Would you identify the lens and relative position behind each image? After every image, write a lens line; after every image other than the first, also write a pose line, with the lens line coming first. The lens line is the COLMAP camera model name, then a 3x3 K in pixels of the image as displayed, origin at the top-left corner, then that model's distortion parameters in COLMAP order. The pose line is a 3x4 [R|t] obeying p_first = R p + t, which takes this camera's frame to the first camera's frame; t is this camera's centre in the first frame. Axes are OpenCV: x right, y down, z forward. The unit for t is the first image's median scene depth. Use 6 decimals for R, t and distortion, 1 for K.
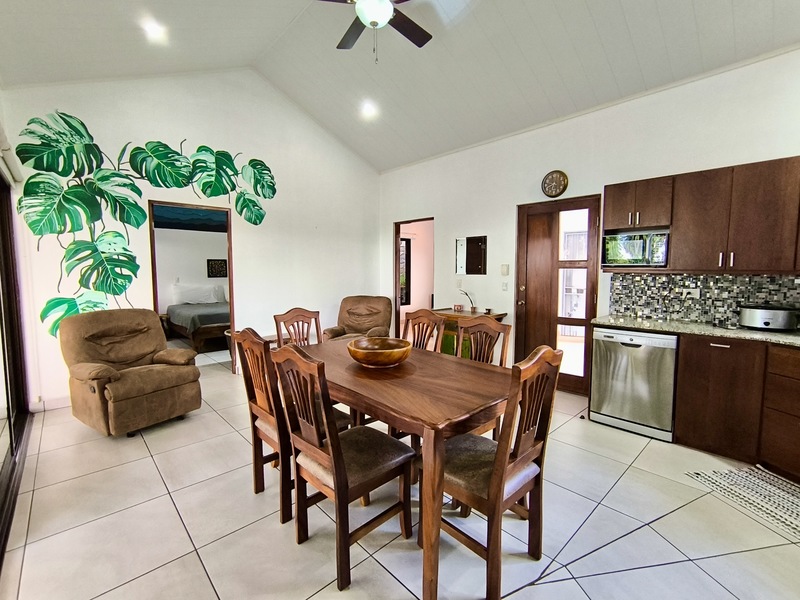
lens RADIAL K [[363.2, 0, 399.7], [0, 363.2, 297.6], [0, 0, 1]] dist [-0.024315, 0.009937]
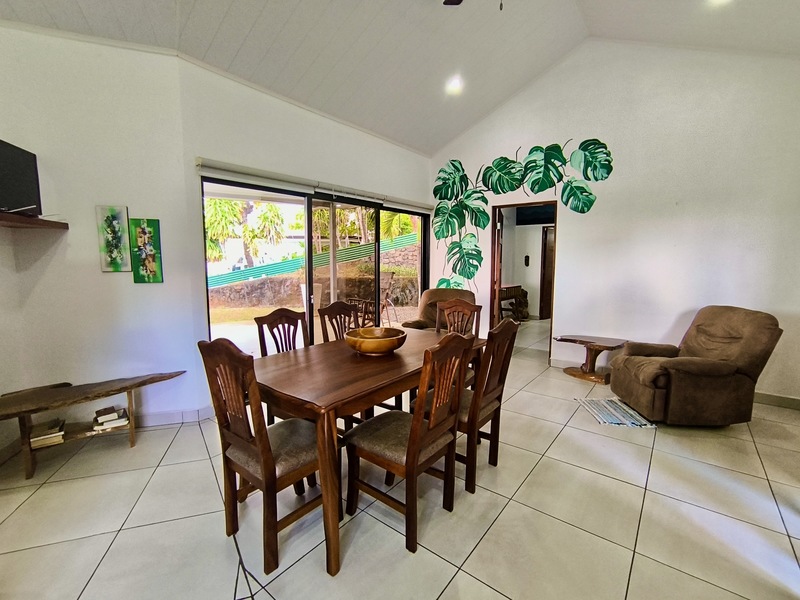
lens RADIAL K [[363.2, 0, 397.3], [0, 363.2, 300.4], [0, 0, 1]] dist [-0.024315, 0.009937]
pose [[0.137244, 0.106617, -0.984783, 0.576285], [-0.085861, 0.991729, 0.095403, -0.035532], [0.986809, 0.071461, 0.145263, 0.523665]]
